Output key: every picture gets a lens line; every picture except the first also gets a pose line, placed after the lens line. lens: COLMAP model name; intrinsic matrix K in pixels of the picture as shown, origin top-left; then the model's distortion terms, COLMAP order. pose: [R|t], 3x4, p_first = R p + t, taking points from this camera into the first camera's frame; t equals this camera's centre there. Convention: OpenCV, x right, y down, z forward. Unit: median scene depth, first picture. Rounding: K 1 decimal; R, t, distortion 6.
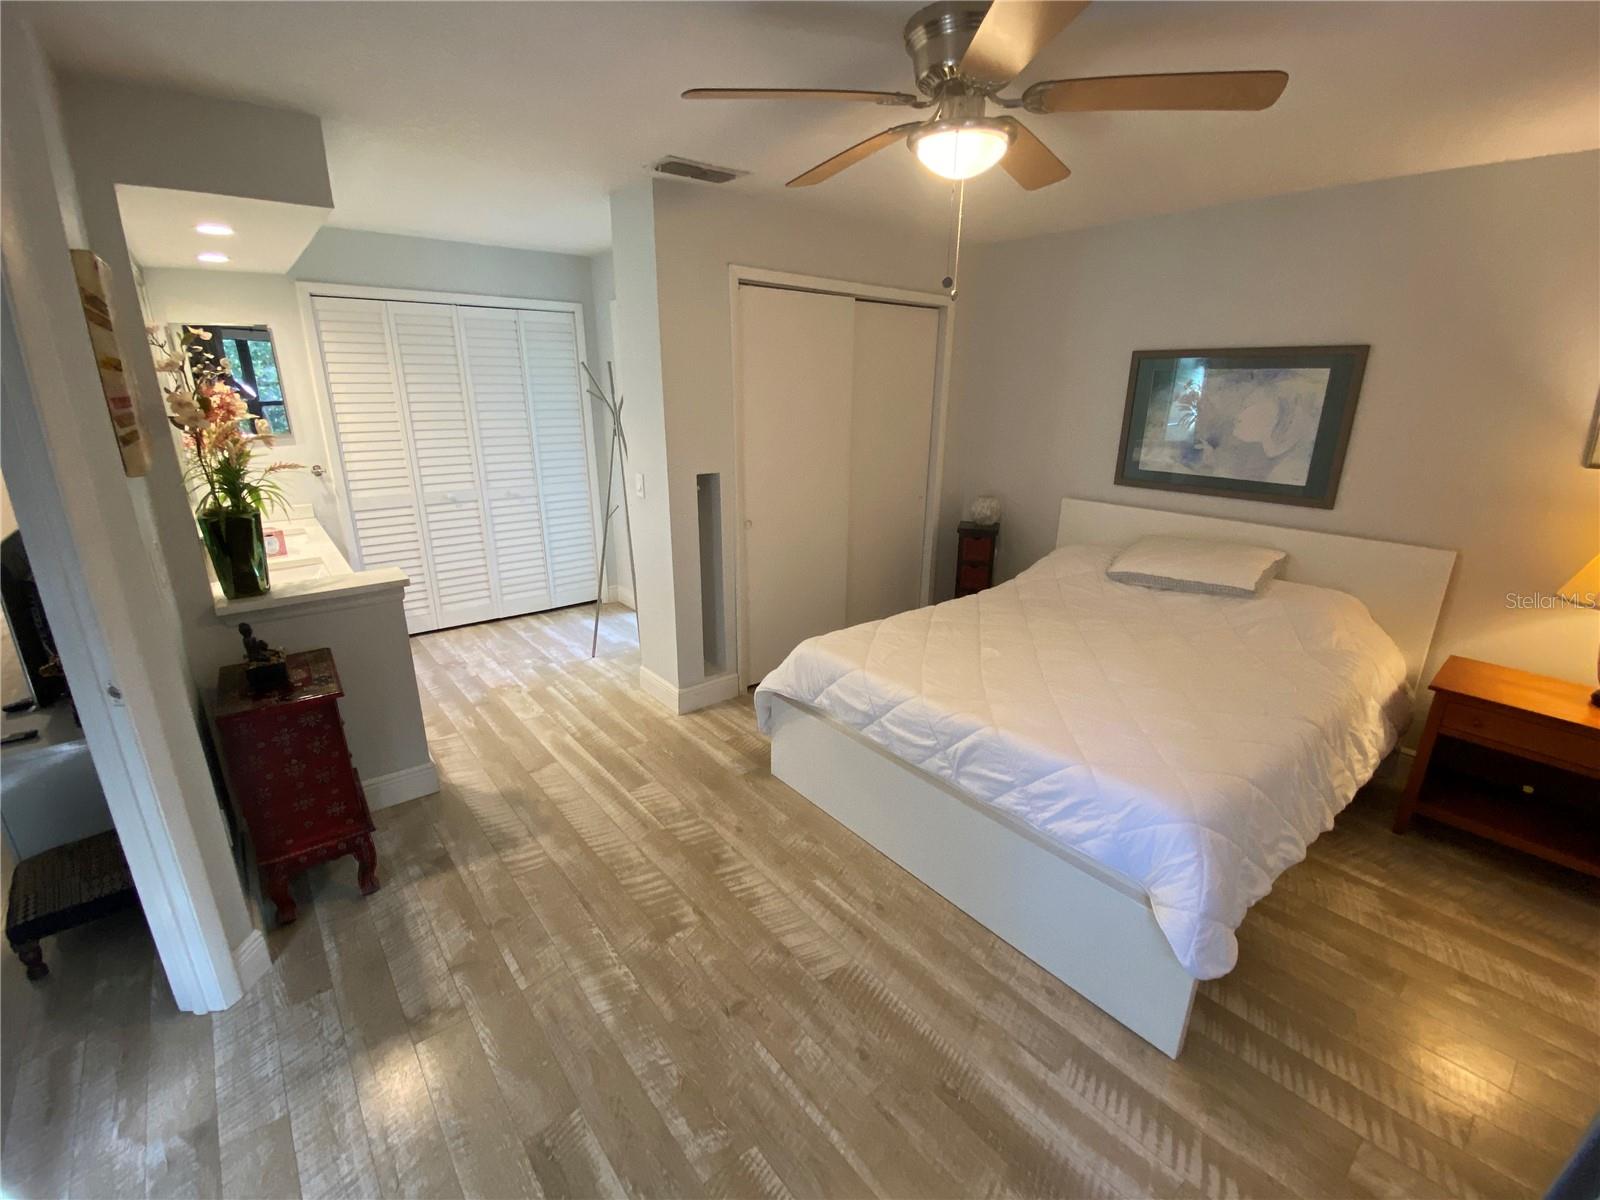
lens RADIAL K [[695.8, 0, 801.8], [0, 695.8, 590.7], [0, 0, 1]] dist [0.061695, -0.039581]
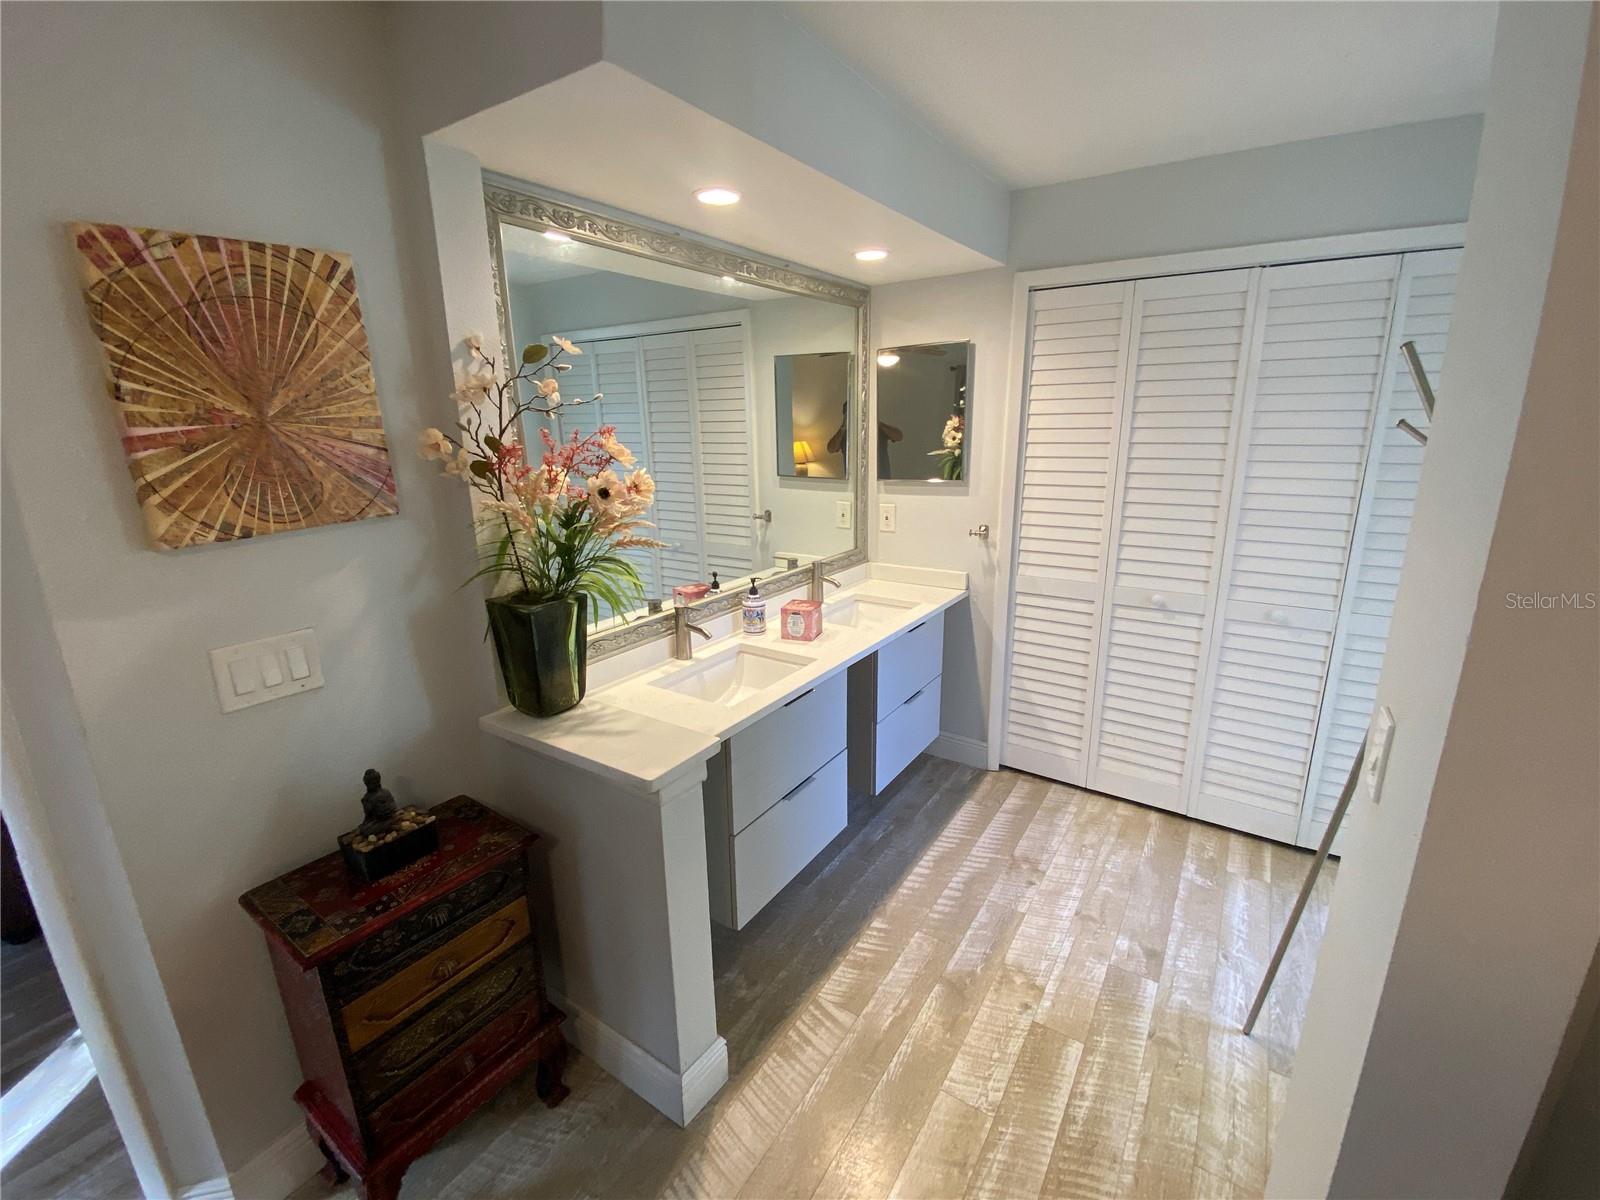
lens RADIAL K [[694.2, 0, 808.8], [0, 694.2, 600.0], [0, 0, 1]] dist [0.025991, -0.021743]
pose [[0.305070, 0.236827, -0.922413, -0.076077], [-0.262671, 0.951938, 0.157534, -0.257055], [0.915389, 0.194233, 0.352615, 0.903339]]
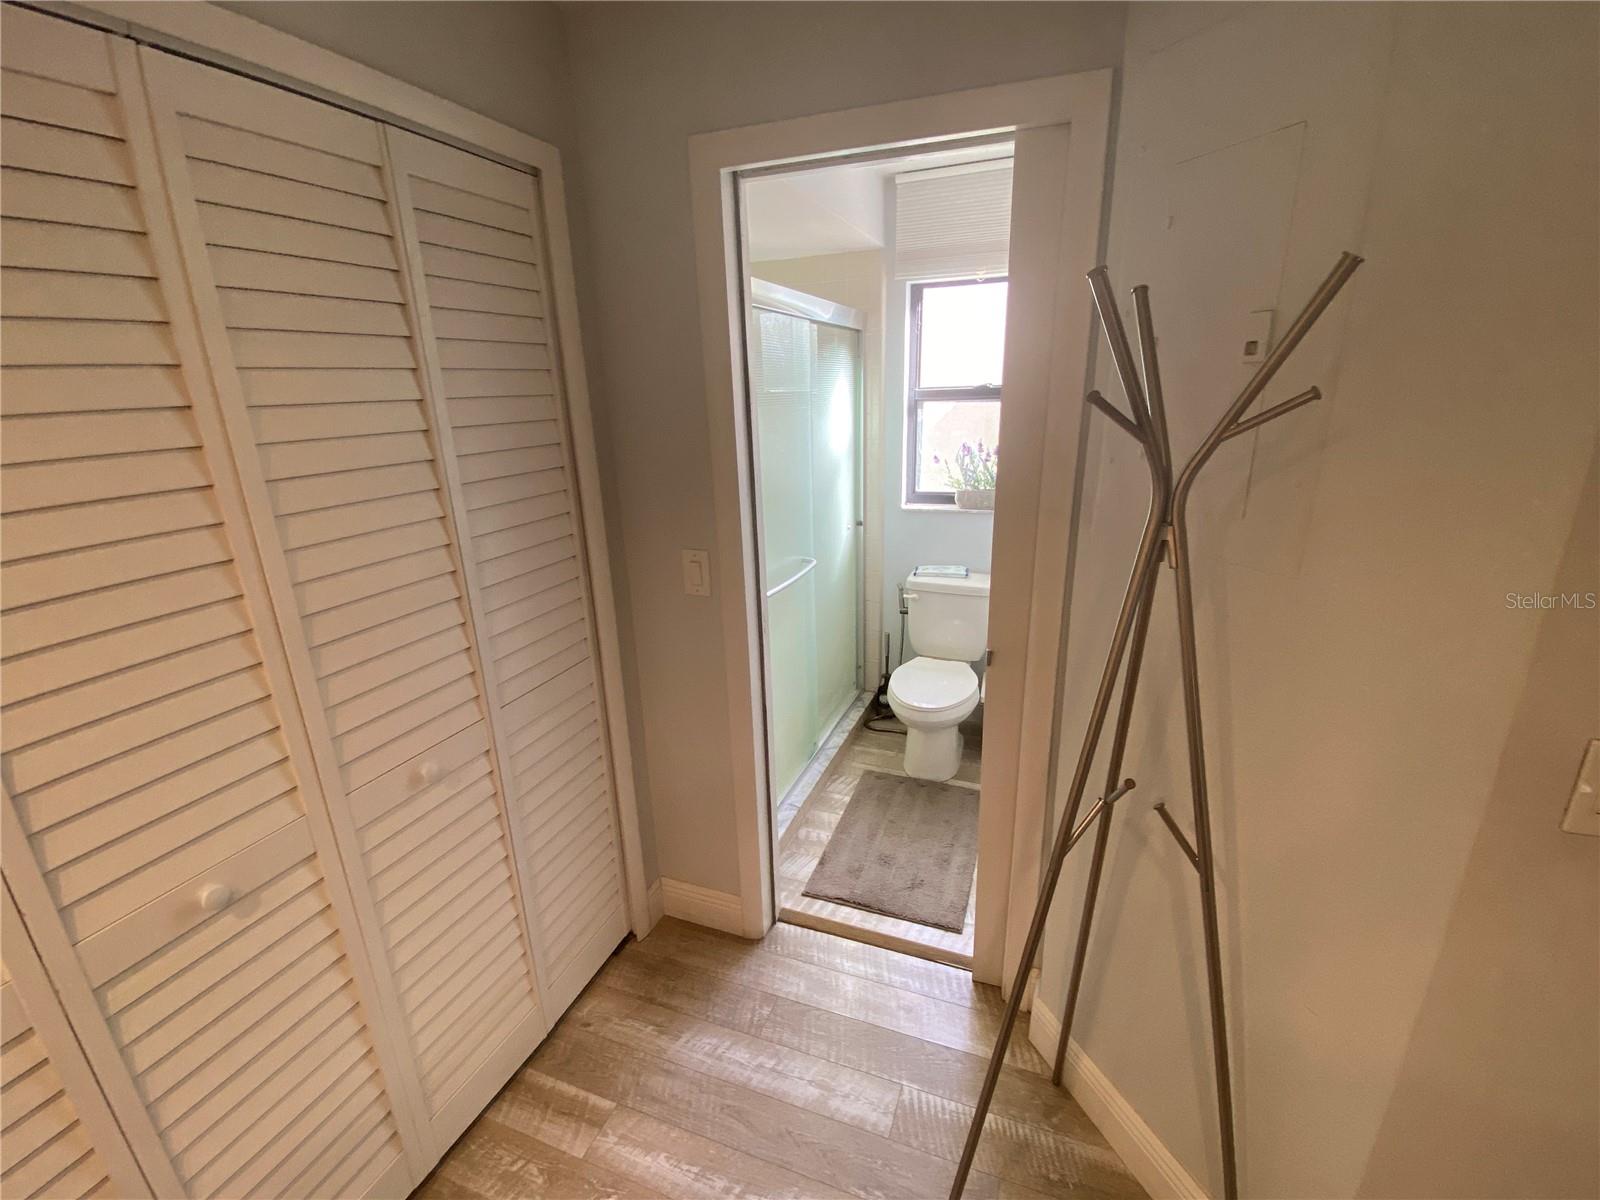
lens RADIAL K [[694.2, 0, 808.8], [0, 694.2, 600.0], [0, 0, 1]] dist [0.025991, -0.021743]
pose [[0.870115, -0.173710, 0.461221, -0.718769], [0.174474, 0.983792, 0.041372, -0.352558], [-0.460932, 0.044472, 0.886320, 1.213376]]
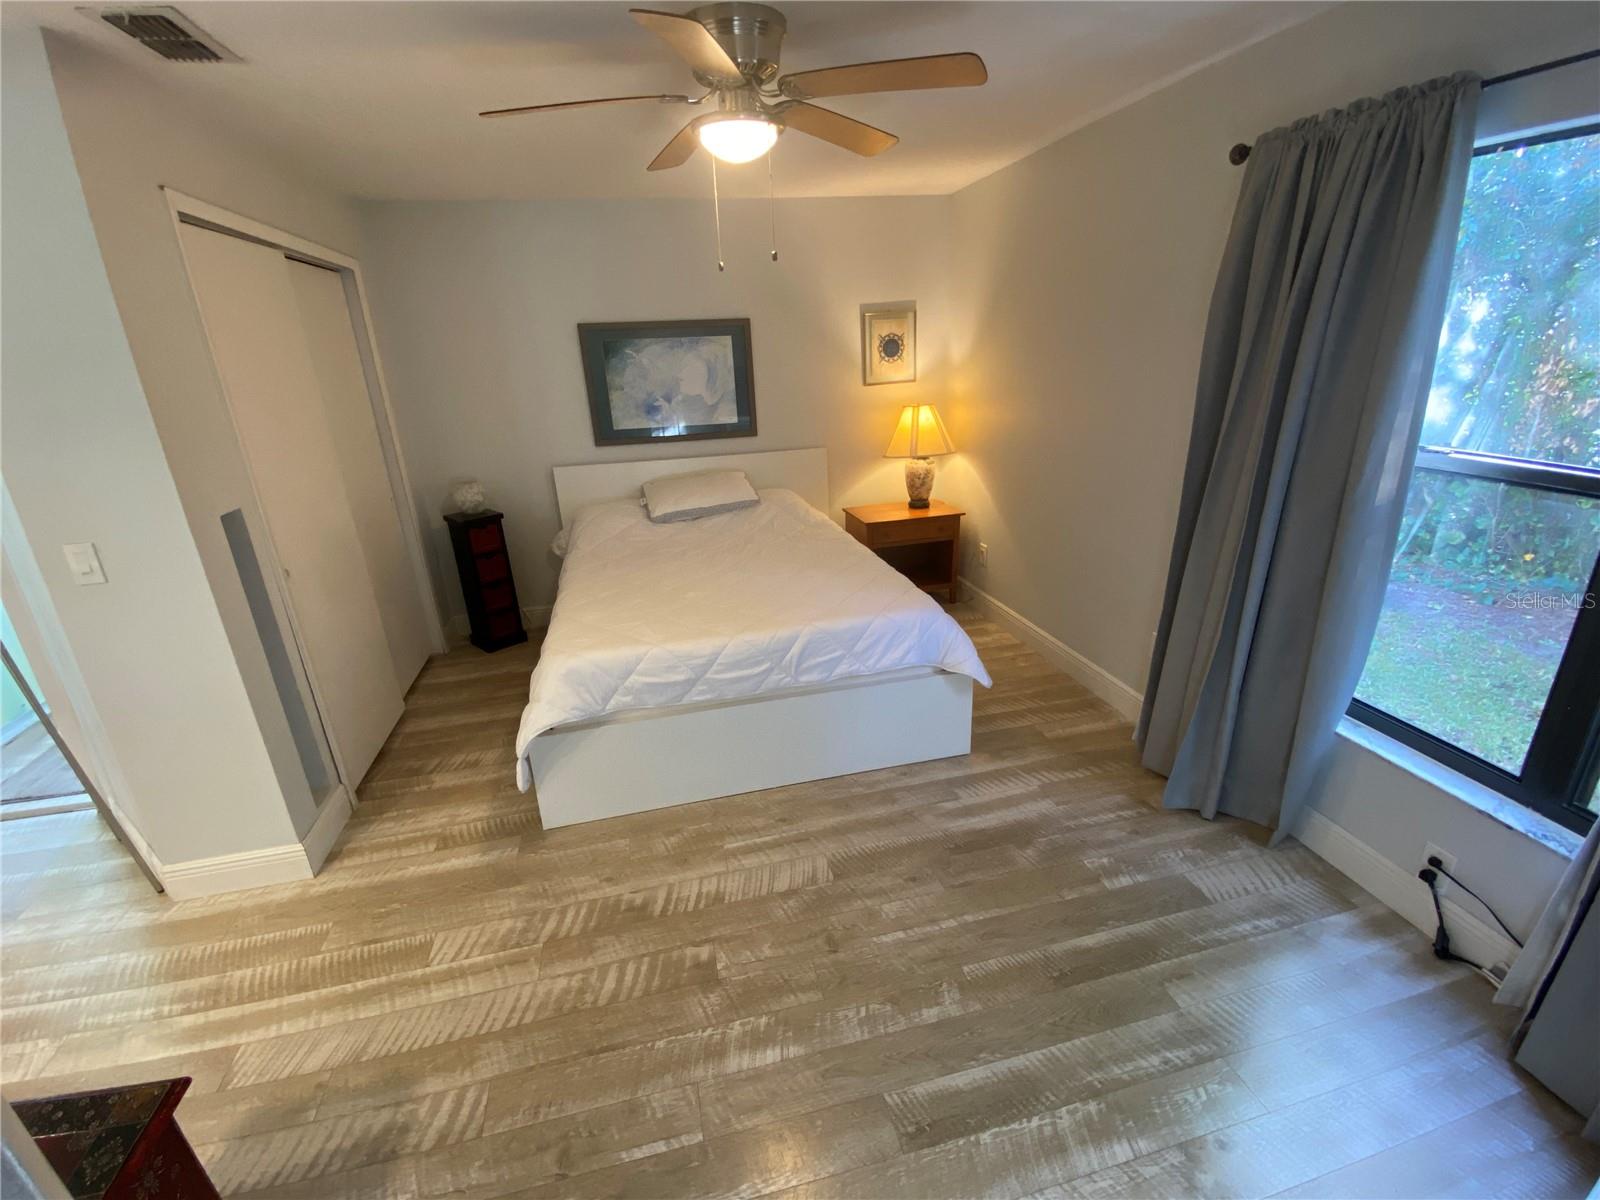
lens RADIAL K [[689.2, 0, 794.9], [0, 689.2, 597.0], [0, 0, 1]] dist [0.091469, -0.069557]
pose [[0.444181, -0.331269, 0.832444, -0.601567], [0.306654, 0.929227, 0.206157, -0.090809], [-0.841823, 0.163701, 0.514330, 0.311844]]
